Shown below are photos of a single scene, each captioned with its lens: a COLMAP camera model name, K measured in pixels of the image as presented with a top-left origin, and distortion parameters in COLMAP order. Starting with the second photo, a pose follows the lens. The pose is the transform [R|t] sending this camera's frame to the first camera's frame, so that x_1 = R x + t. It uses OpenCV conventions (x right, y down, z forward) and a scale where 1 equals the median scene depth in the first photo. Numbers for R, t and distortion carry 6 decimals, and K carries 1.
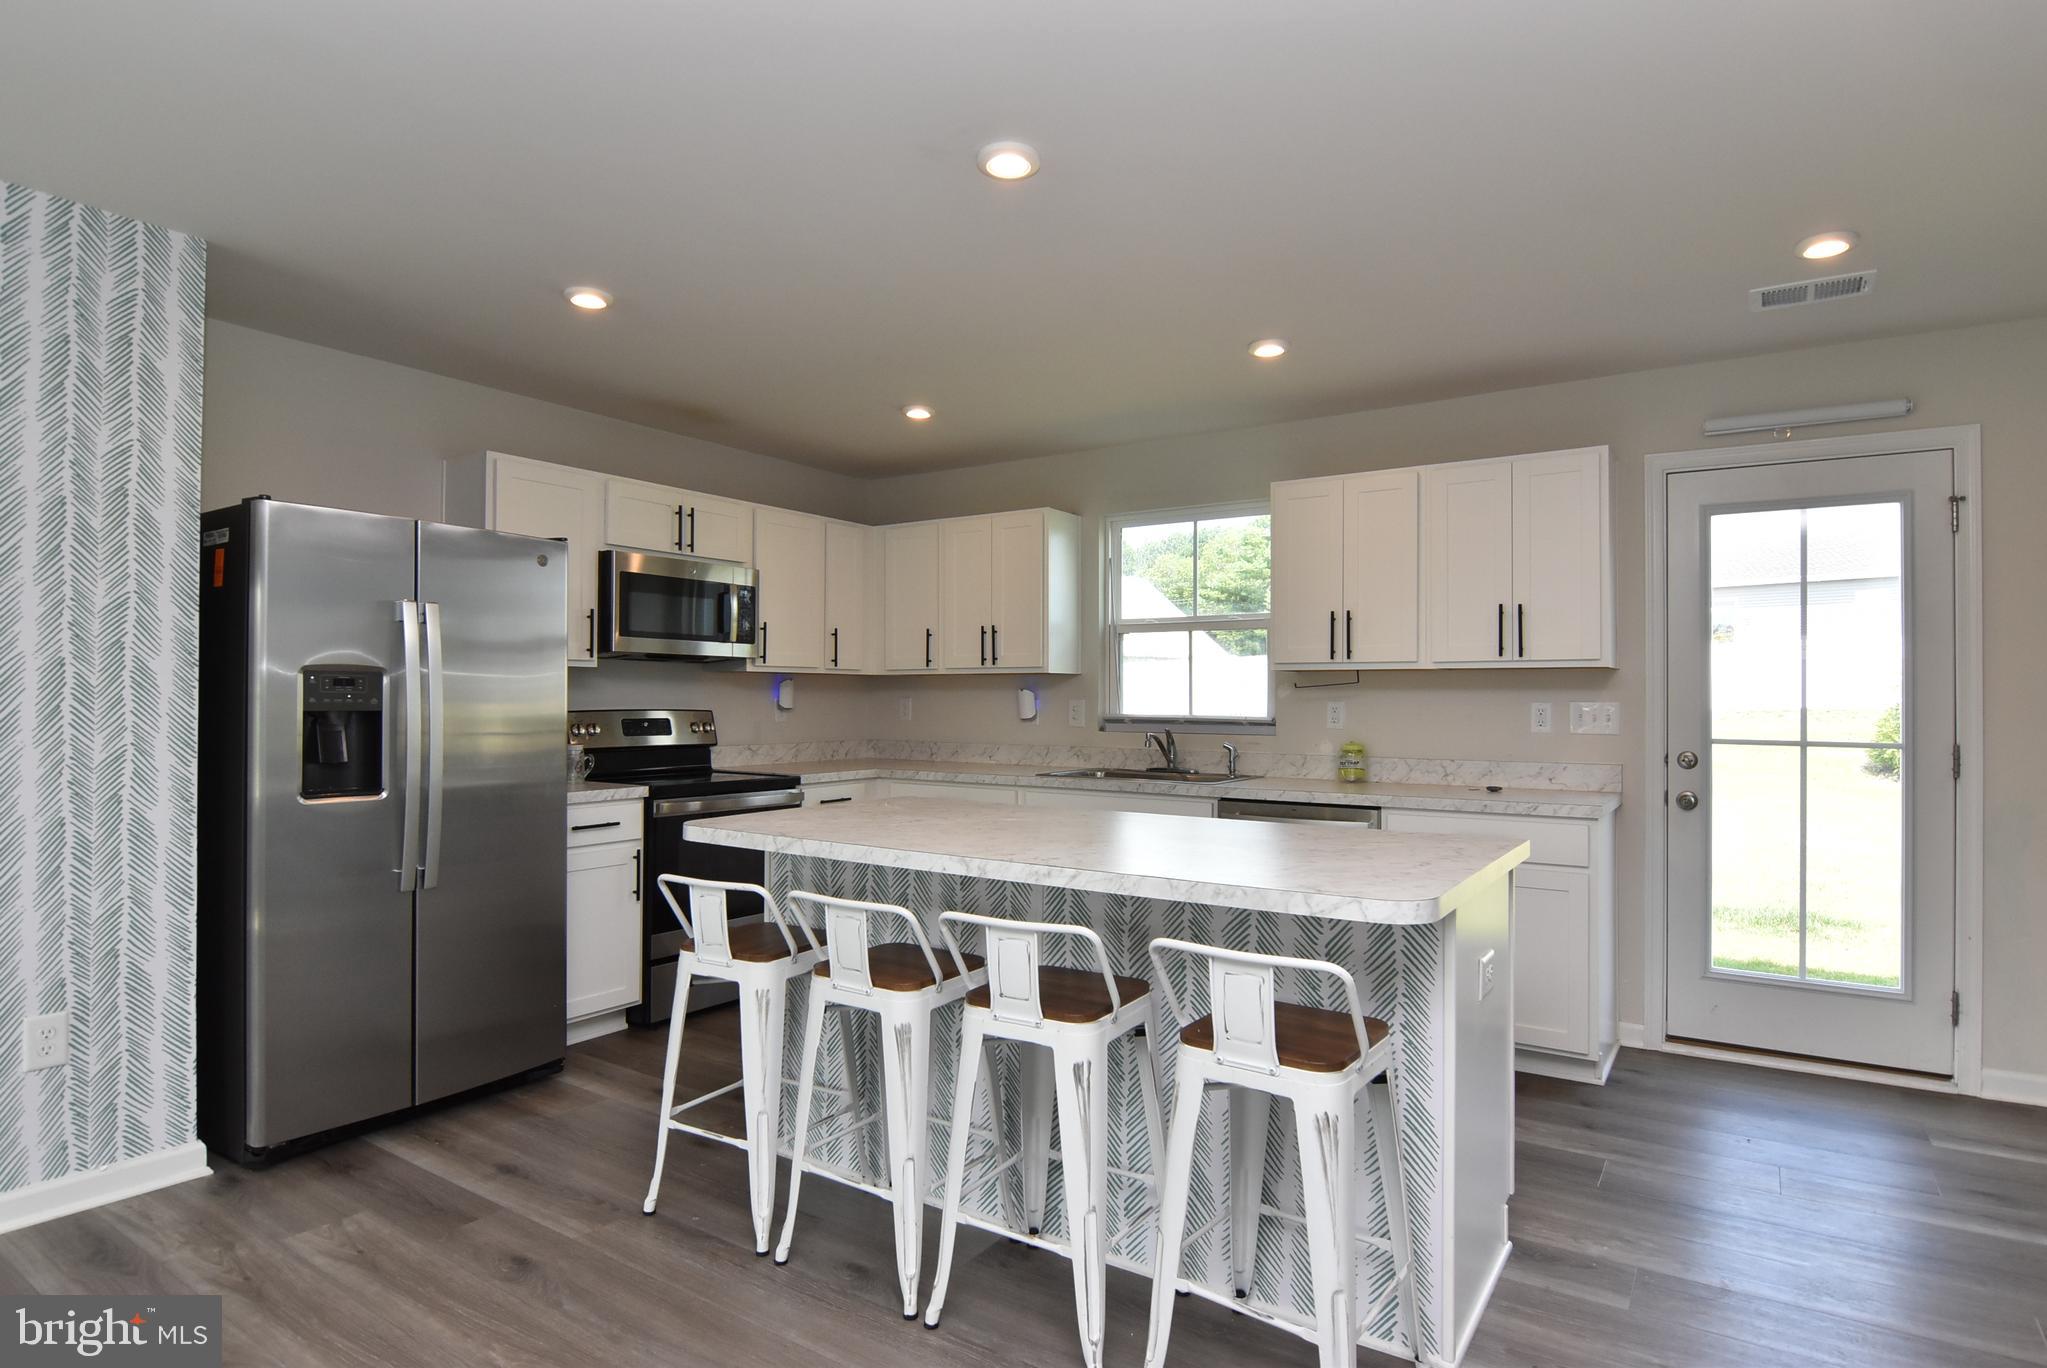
lens RADIAL K [[1086.9, 0, 1028.0], [0, 1086.9, 687.1], [0, 0, 1]] dist [0.004659, -0.019424]
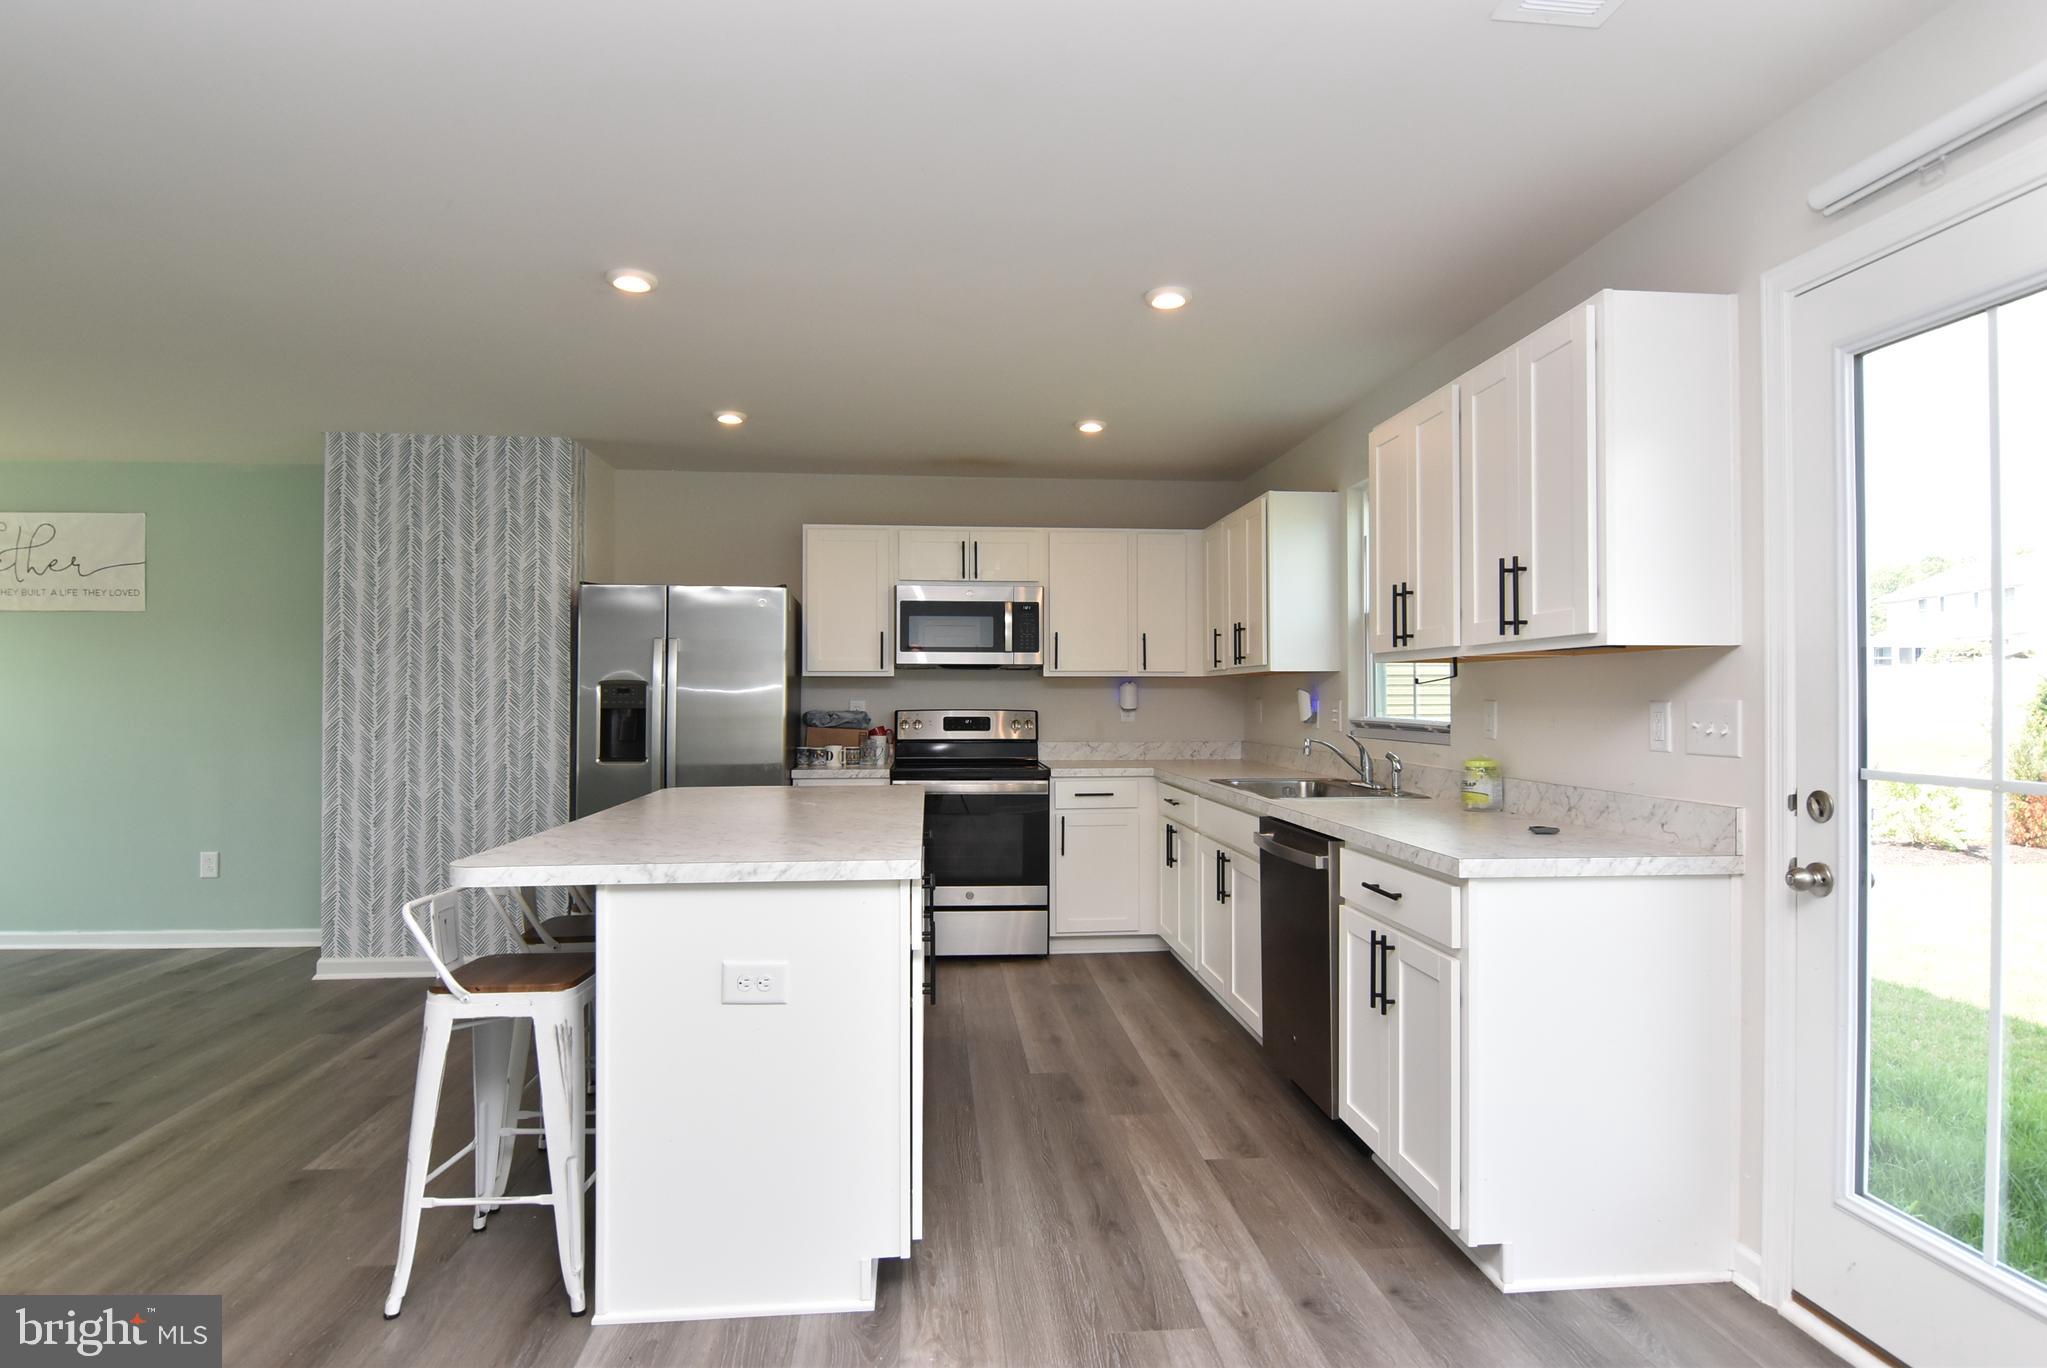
lens RADIAL K [[1086.9, 0, 1028.0], [0, 1086.9, 687.1], [0, 0, 1]] dist [0.004659, -0.019424]
pose [[0.631933, -0.012495, -0.774923, 0.769564], [0.010534, 0.999916, -0.007533, 0.006482], [0.774952, -0.003403, 0.632011, 0.335162]]
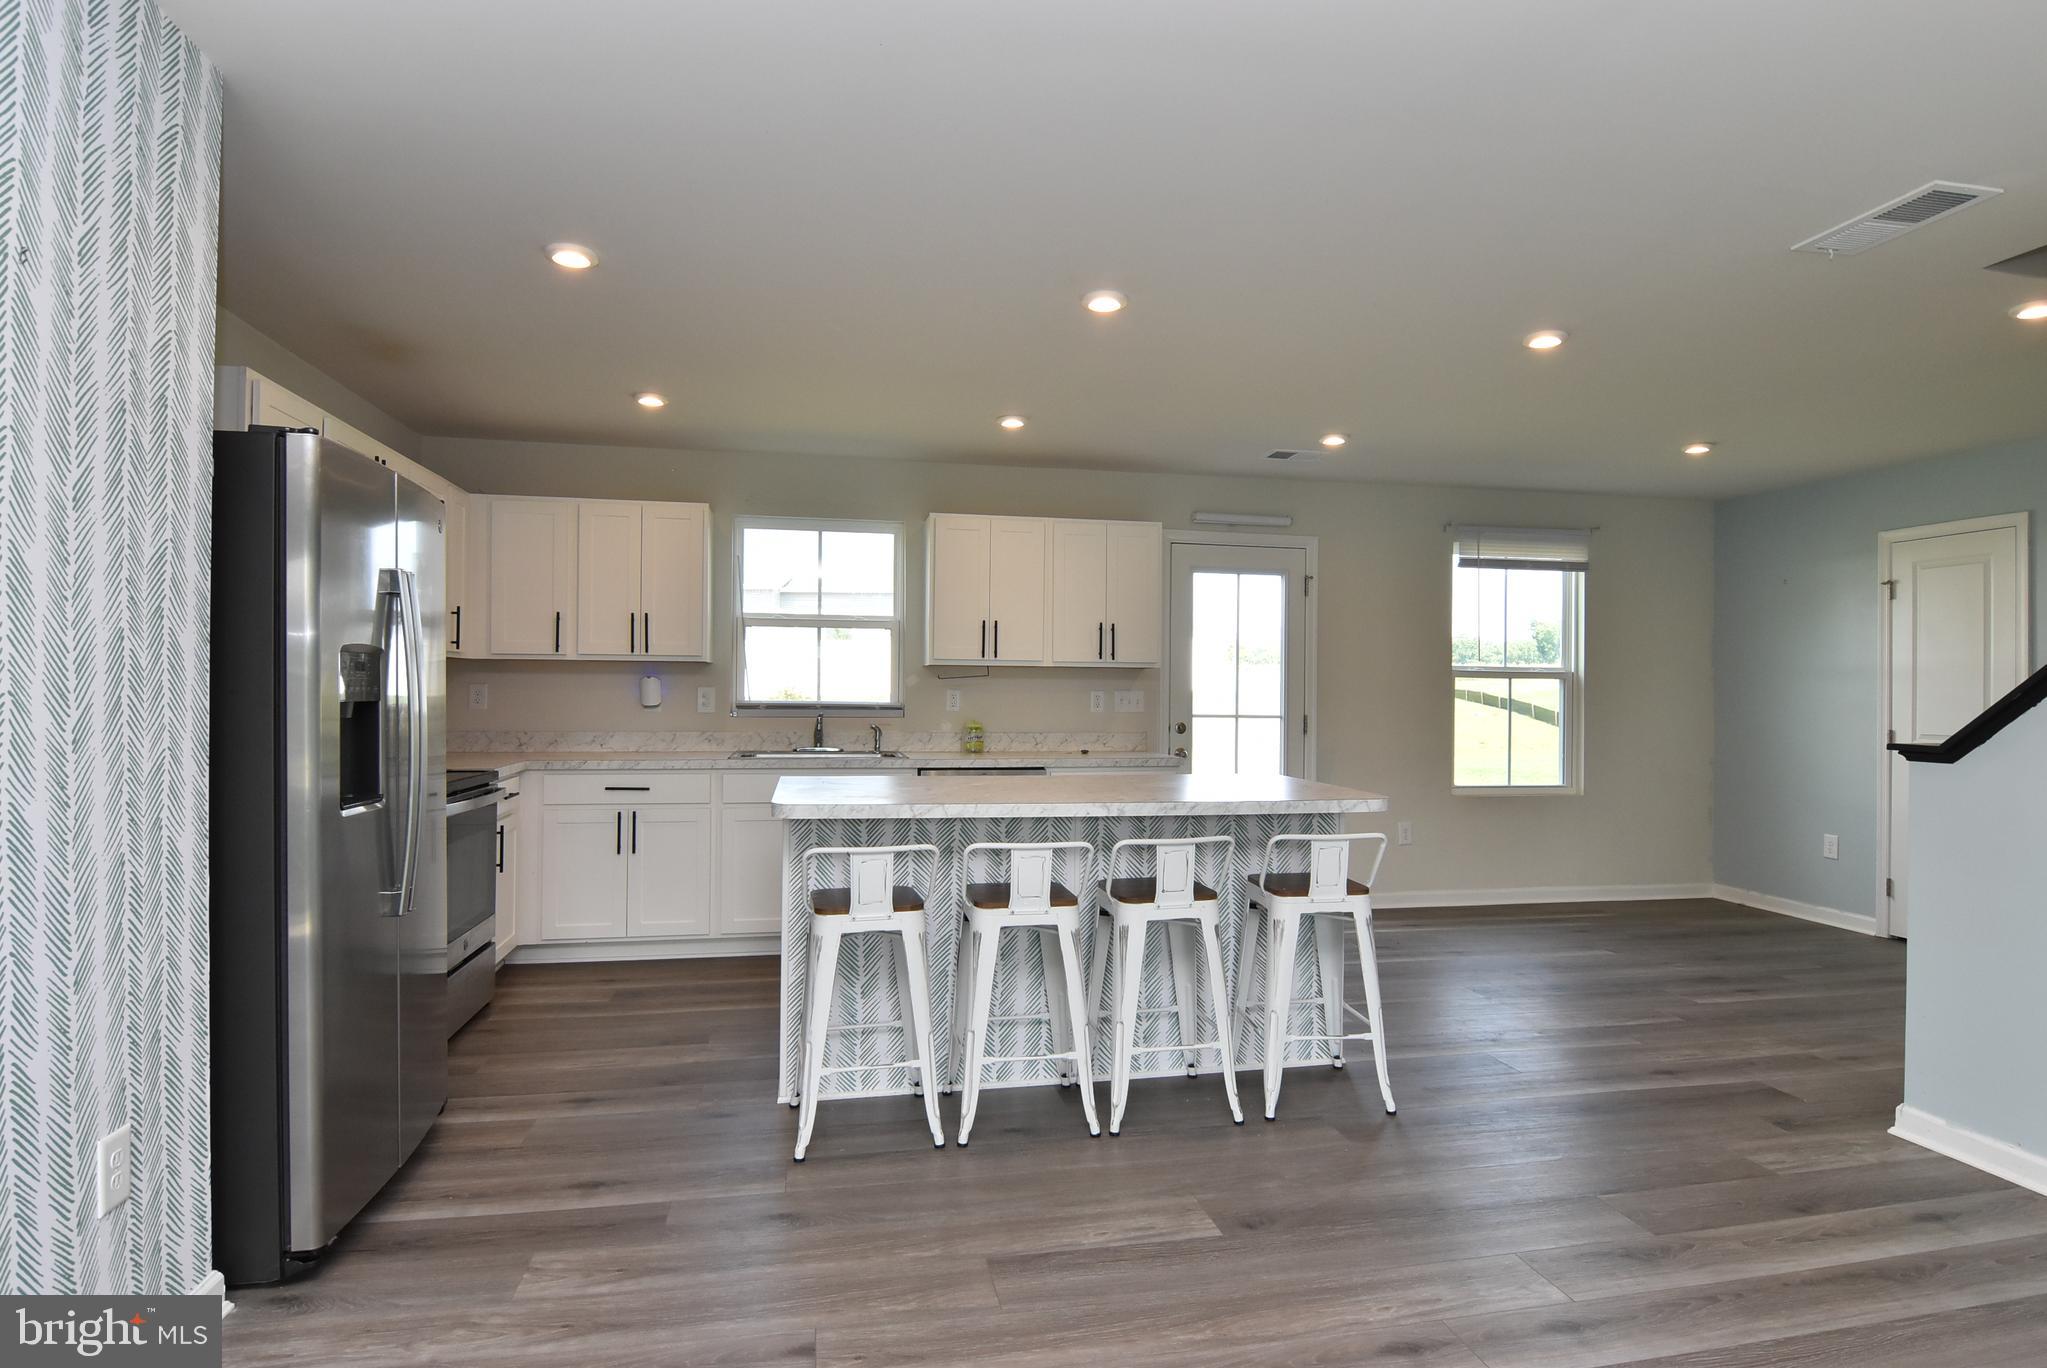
lens RADIAL K [[1086.9, 0, 1028.0], [0, 1086.9, 687.1], [0, 0, 1]] dist [0.004659, -0.019424]
pose [[0.705615, 0.003621, 0.708586, -0.649589], [-0.013549, 0.999873, 0.008382, -0.001982], [-0.708466, -0.015515, 0.705575, 0.050731]]
